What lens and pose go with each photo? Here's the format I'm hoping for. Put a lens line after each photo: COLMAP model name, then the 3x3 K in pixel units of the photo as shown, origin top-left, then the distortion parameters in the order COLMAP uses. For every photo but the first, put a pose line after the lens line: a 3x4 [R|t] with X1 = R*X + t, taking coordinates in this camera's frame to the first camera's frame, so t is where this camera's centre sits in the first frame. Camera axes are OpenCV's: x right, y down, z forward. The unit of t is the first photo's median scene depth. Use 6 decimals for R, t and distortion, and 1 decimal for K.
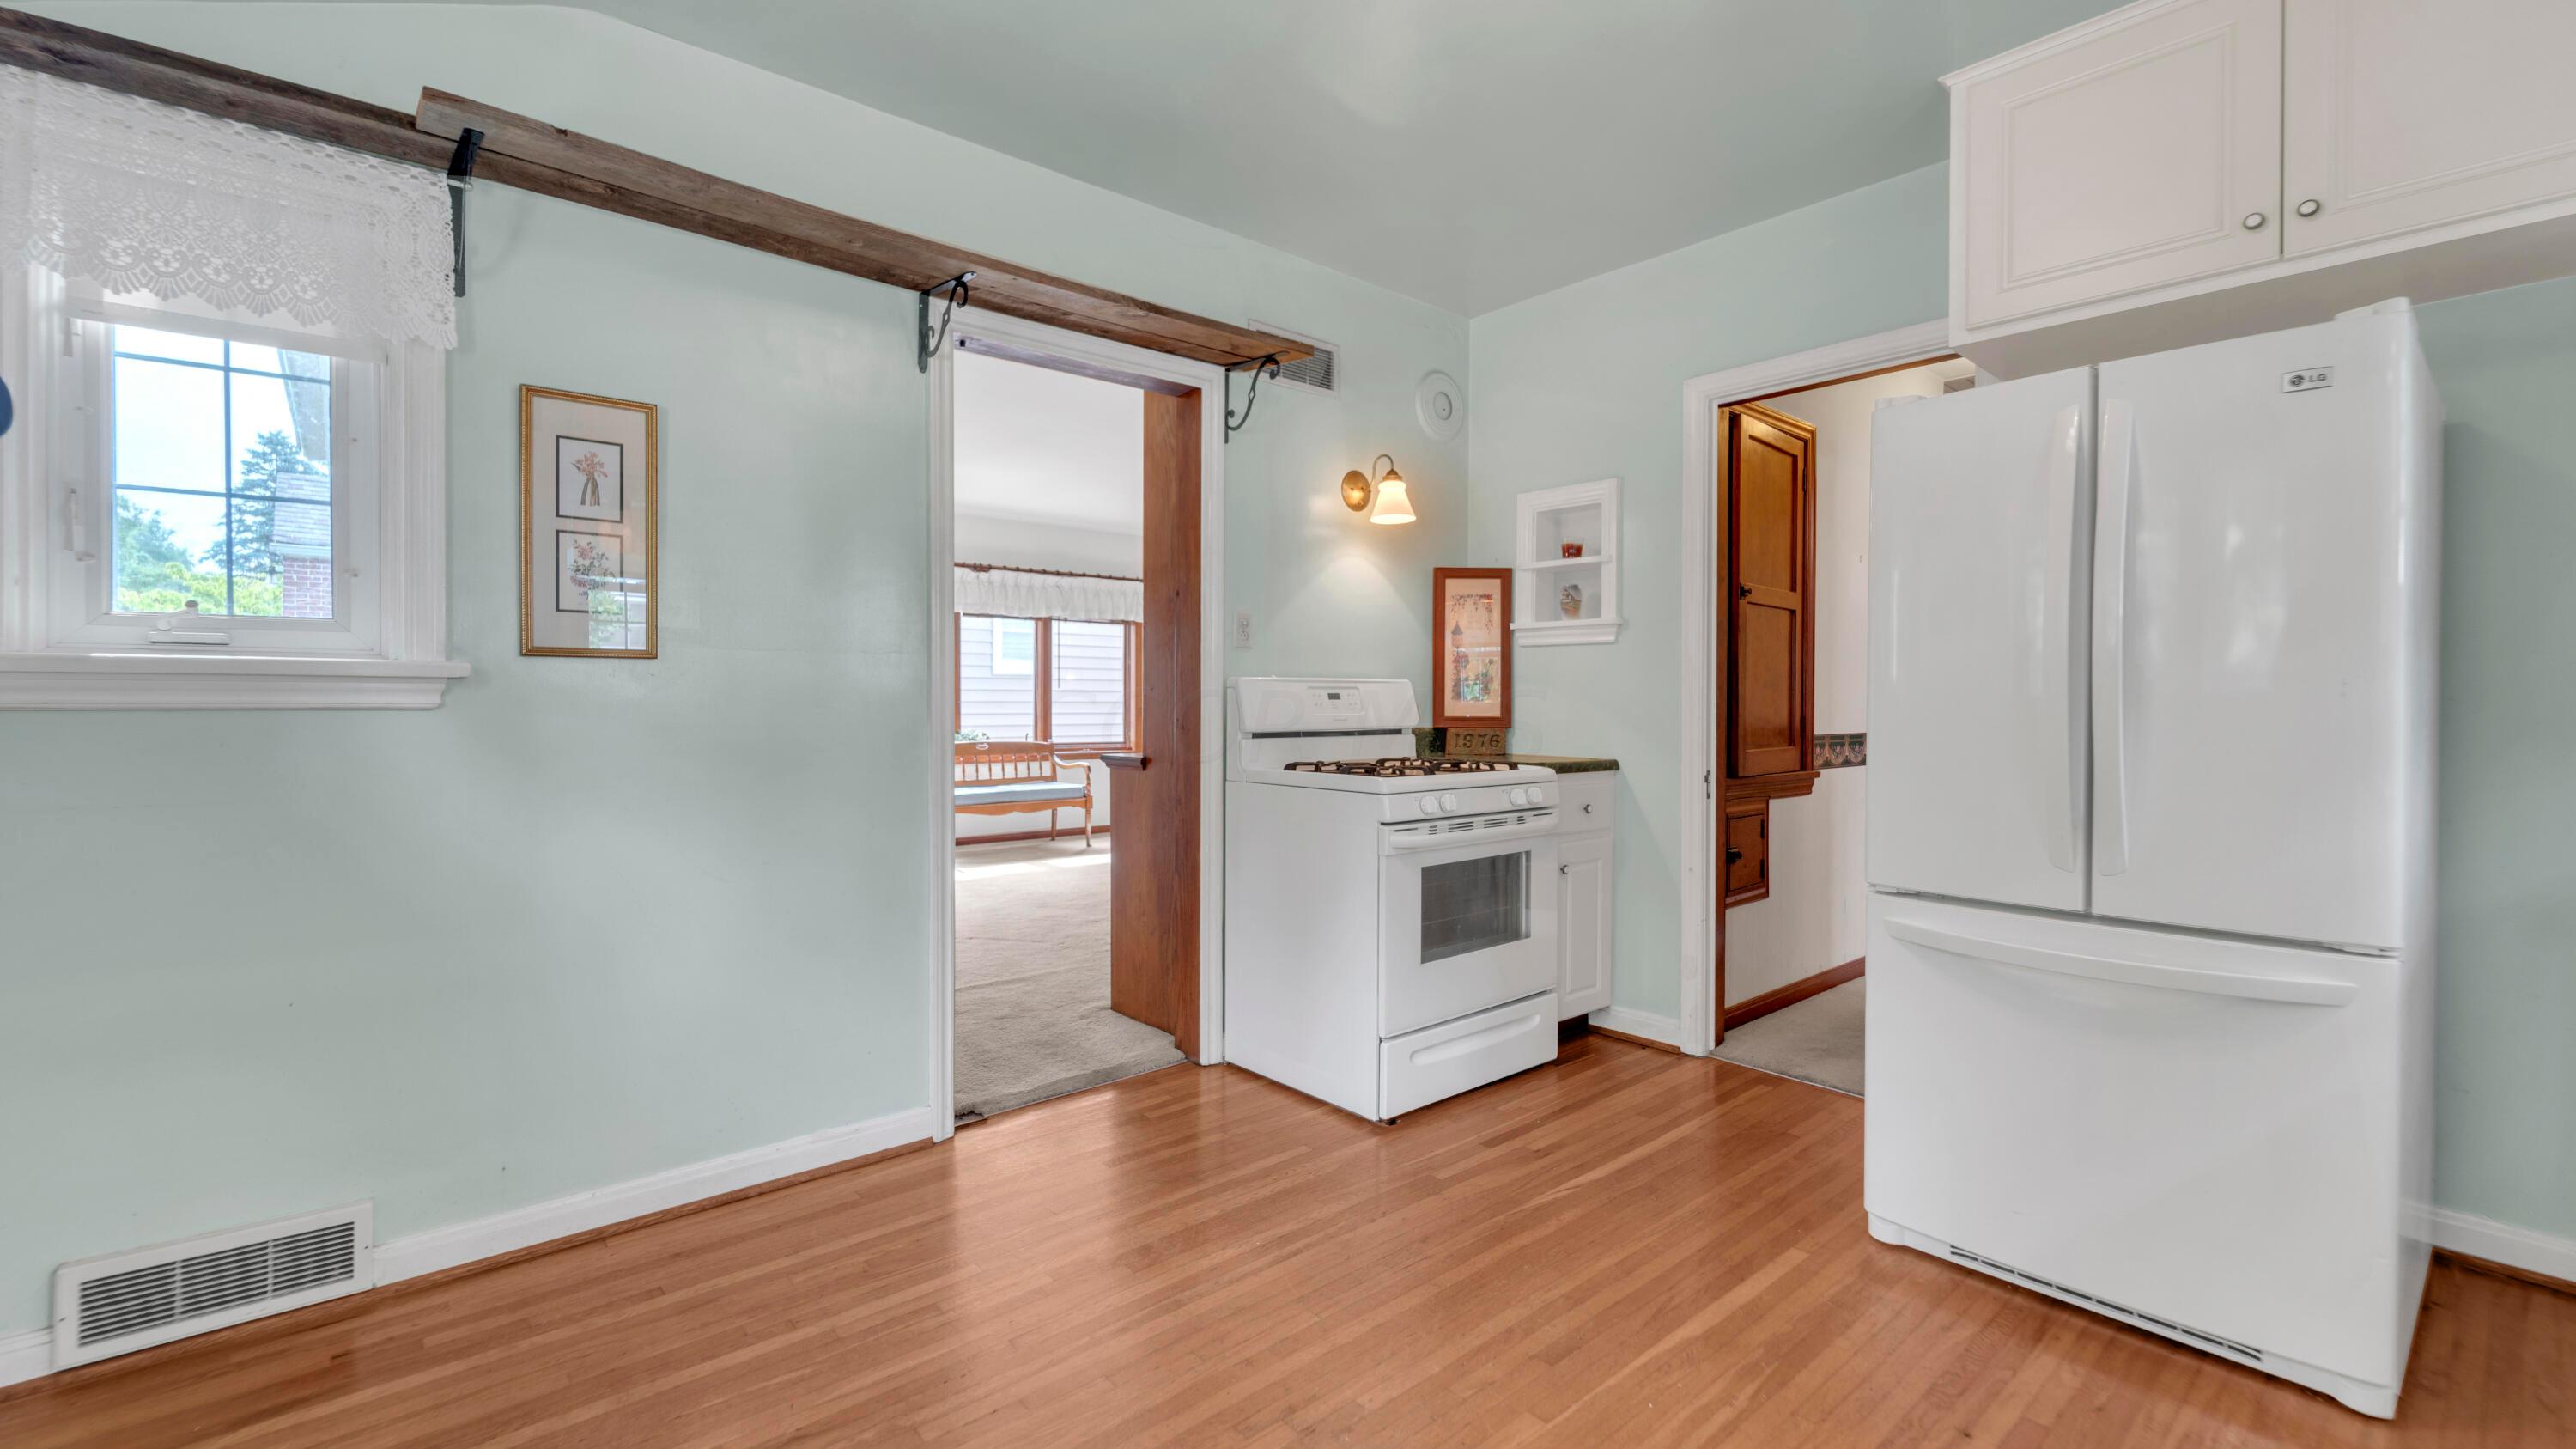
lens RADIAL K [[1053.2, 0, 1282.9], [0, 1053.2, 720.1], [0, 0, 1]] dist [-0.010759, -0.000056]
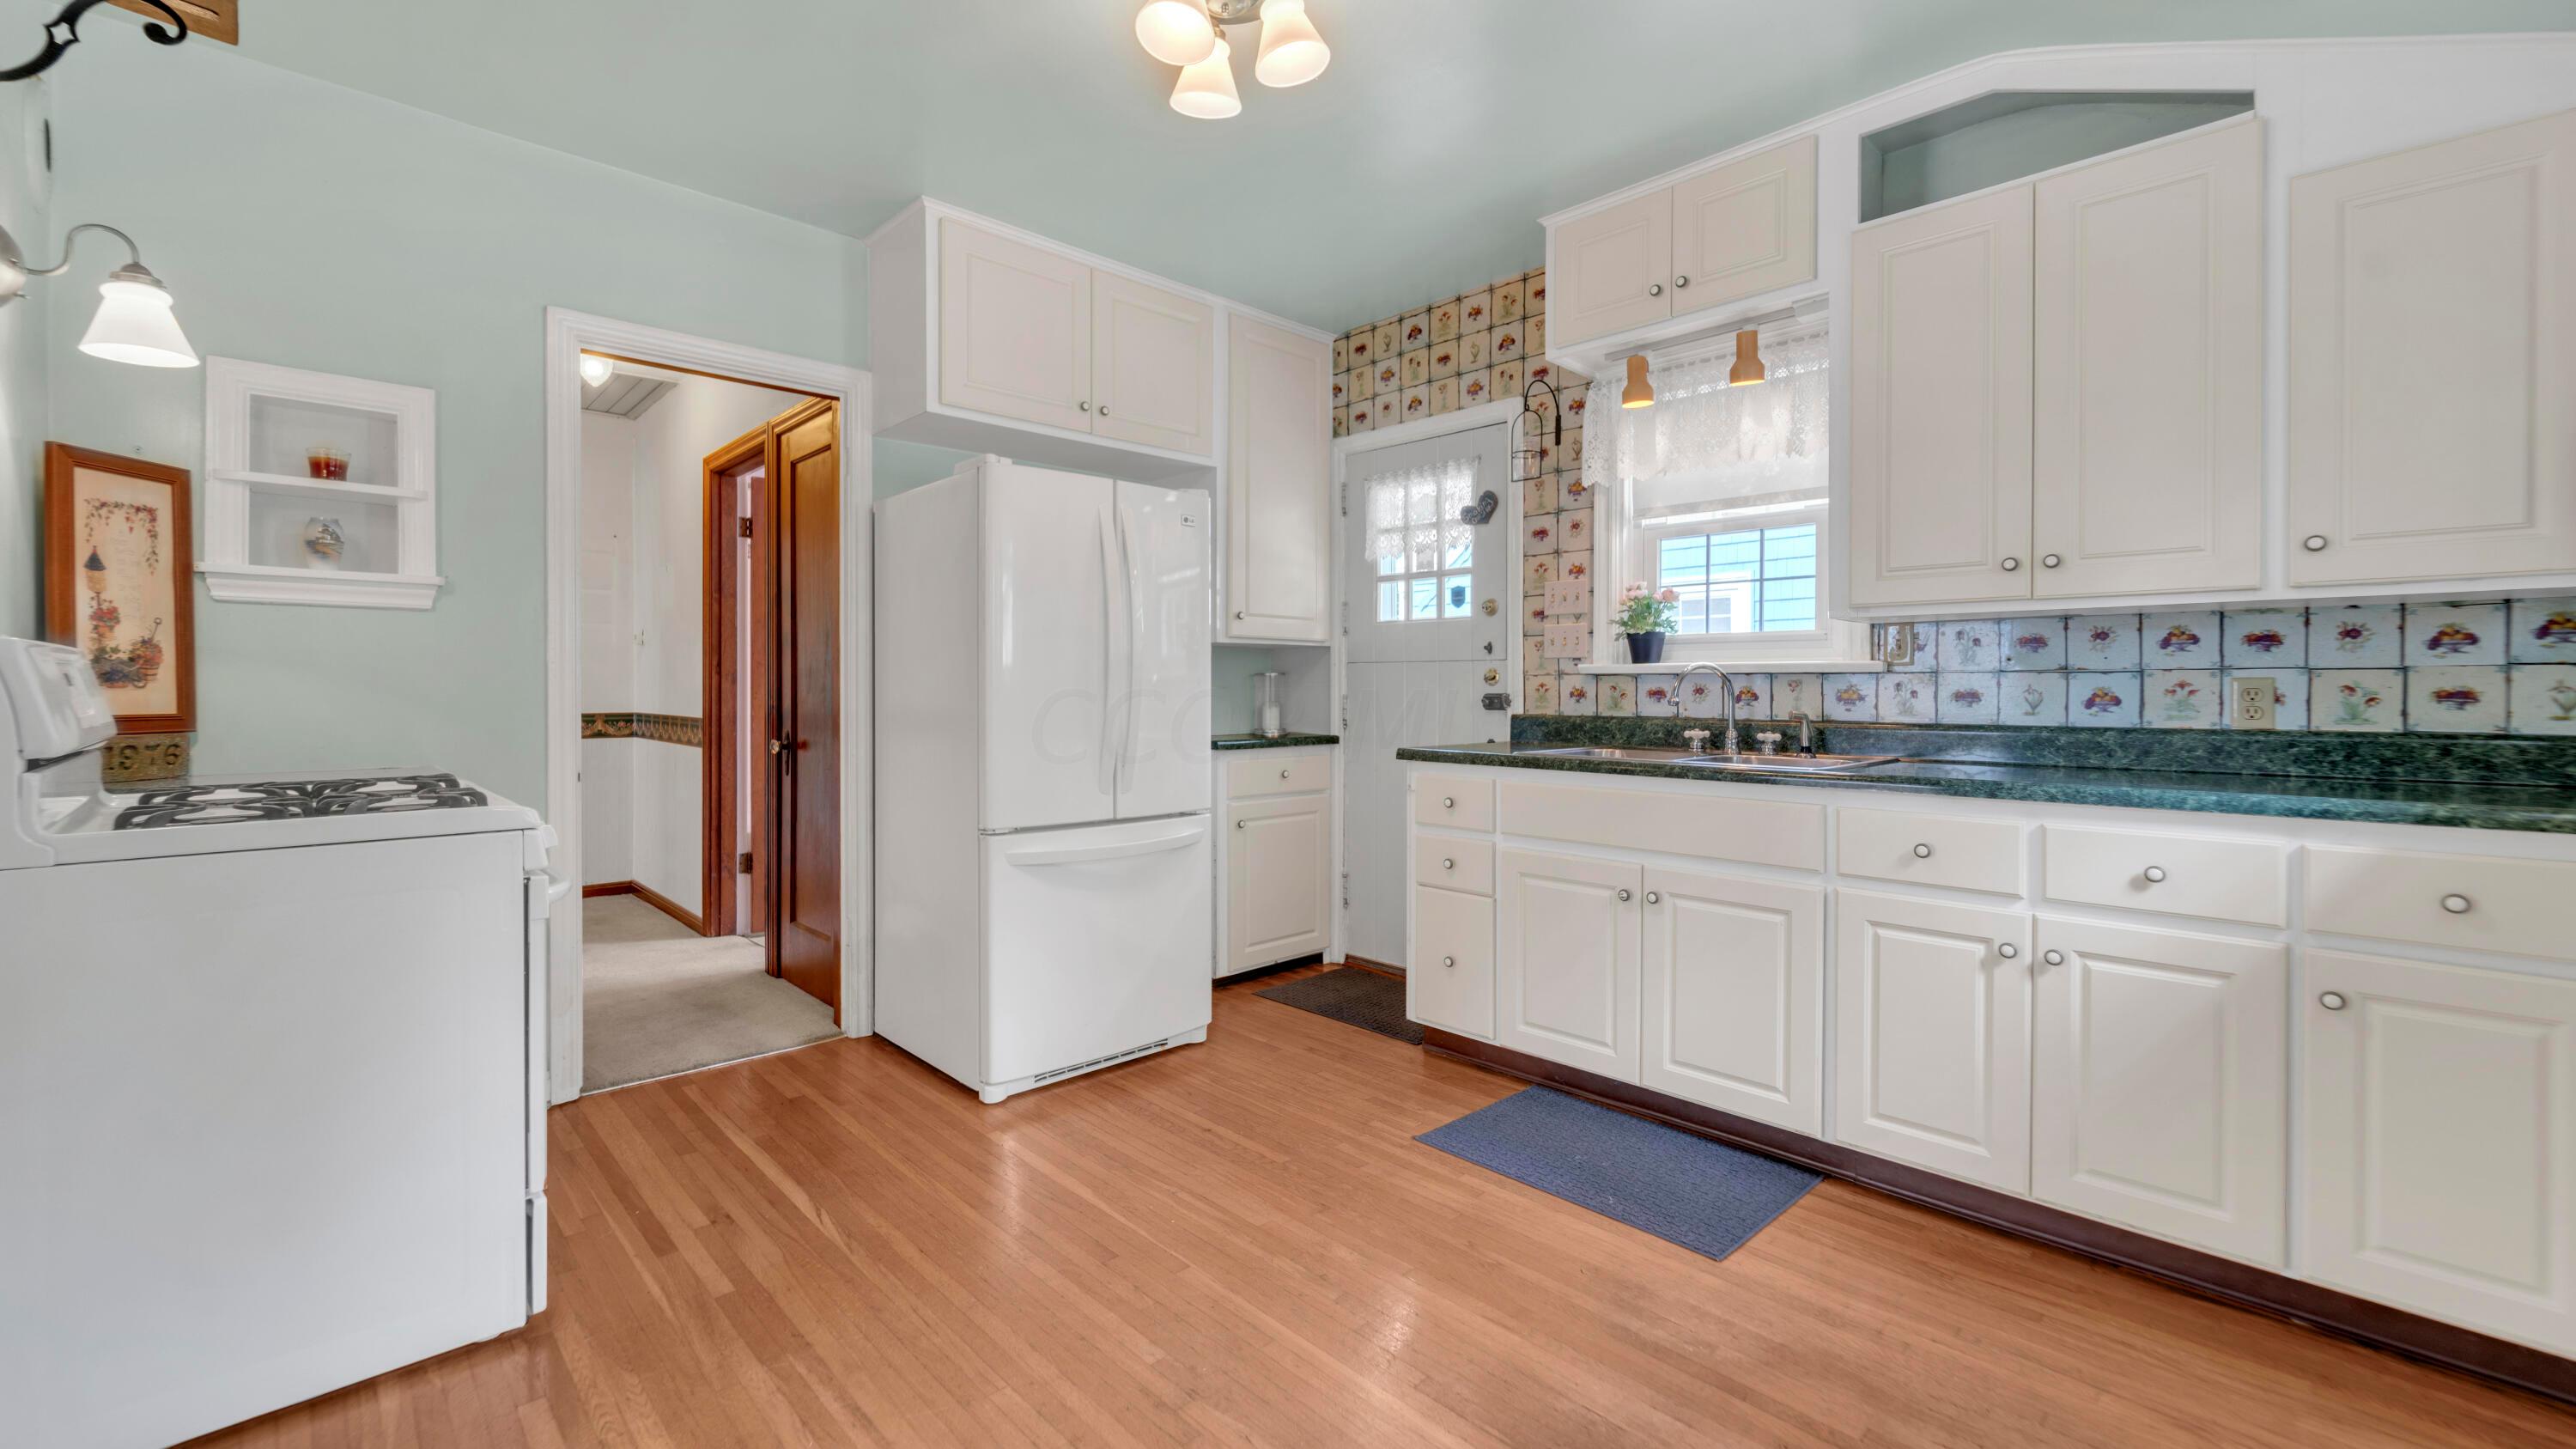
lens RADIAL K [[1053.2, 0, 1273.6], [0, 1053.2, 702.6], [0, 0, 1]] dist [-0.010759, -0.000056]
pose [[-0.049951, -0.012125, 0.998678, -0.515725], [0.017435, 0.999763, 0.013010, -0.007850], [-0.998599, 0.018062, -0.049728, 0.492505]]
